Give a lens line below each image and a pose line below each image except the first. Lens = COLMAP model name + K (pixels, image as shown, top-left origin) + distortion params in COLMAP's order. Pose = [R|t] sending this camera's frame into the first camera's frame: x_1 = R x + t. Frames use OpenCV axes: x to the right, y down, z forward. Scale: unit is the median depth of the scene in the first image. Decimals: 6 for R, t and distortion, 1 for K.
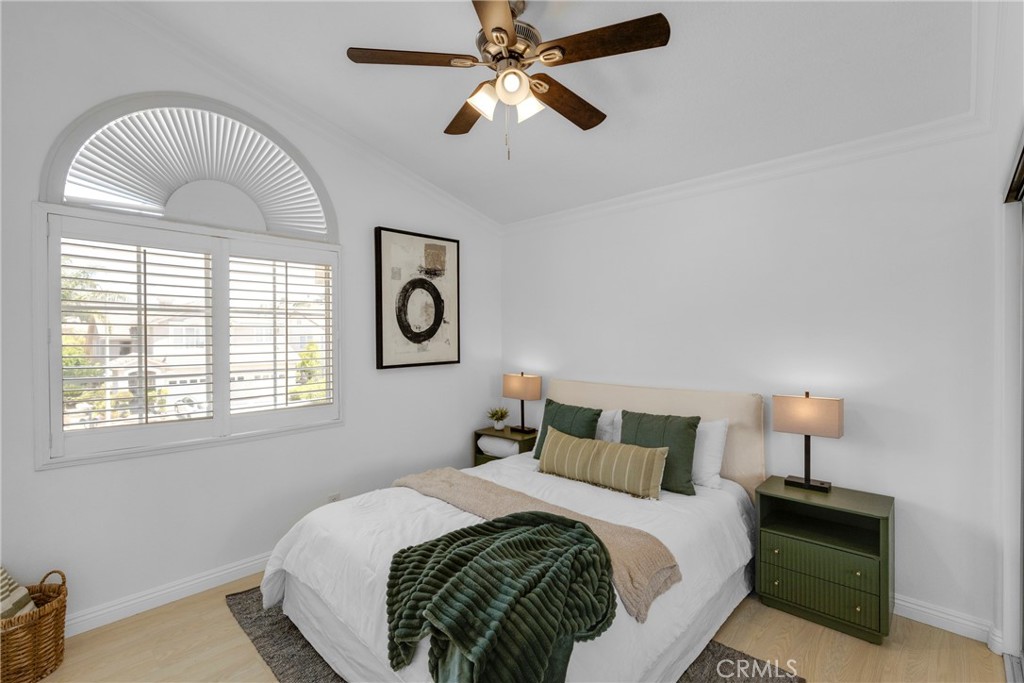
lens RADIAL K [[469.6, 0, 513.1], [0, 469.6, 336.9], [0, 0, 1]] dist [0.000467, -0.000524]
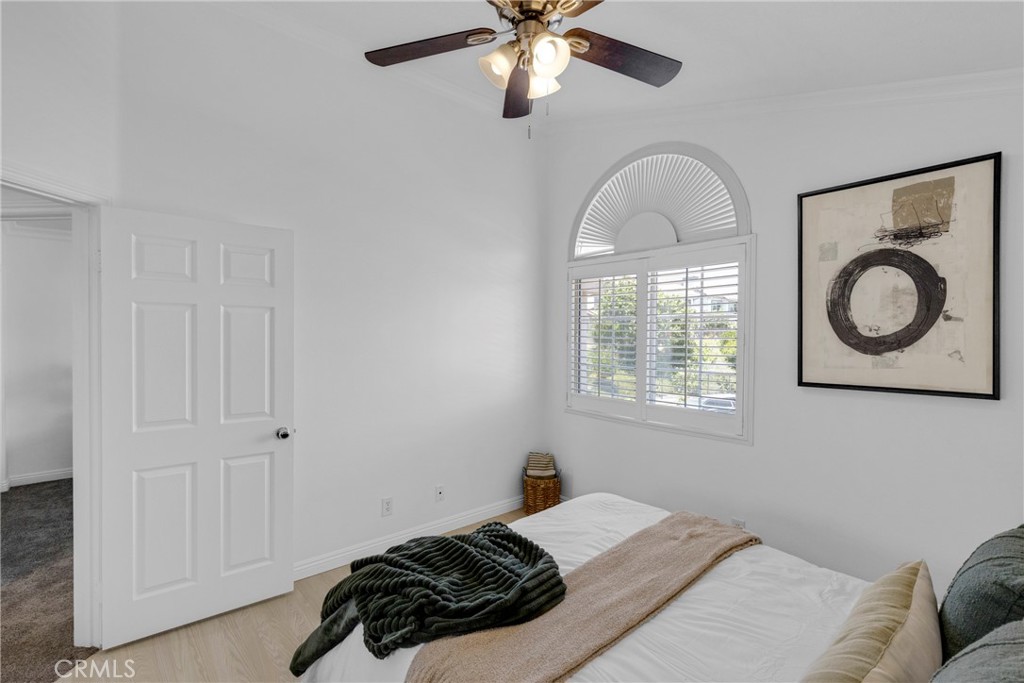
lens RADIAL K [[469.6, 0, 511.1], [0, 469.6, 335.6], [0, 0, 1]] dist [0.000467, -0.000524]
pose [[-0.117193, 0.008868, -0.993070, 0.478695], [-0.008012, 0.999919, 0.009875, -0.013927], [0.993077, 0.009114, -0.117112, 0.597906]]
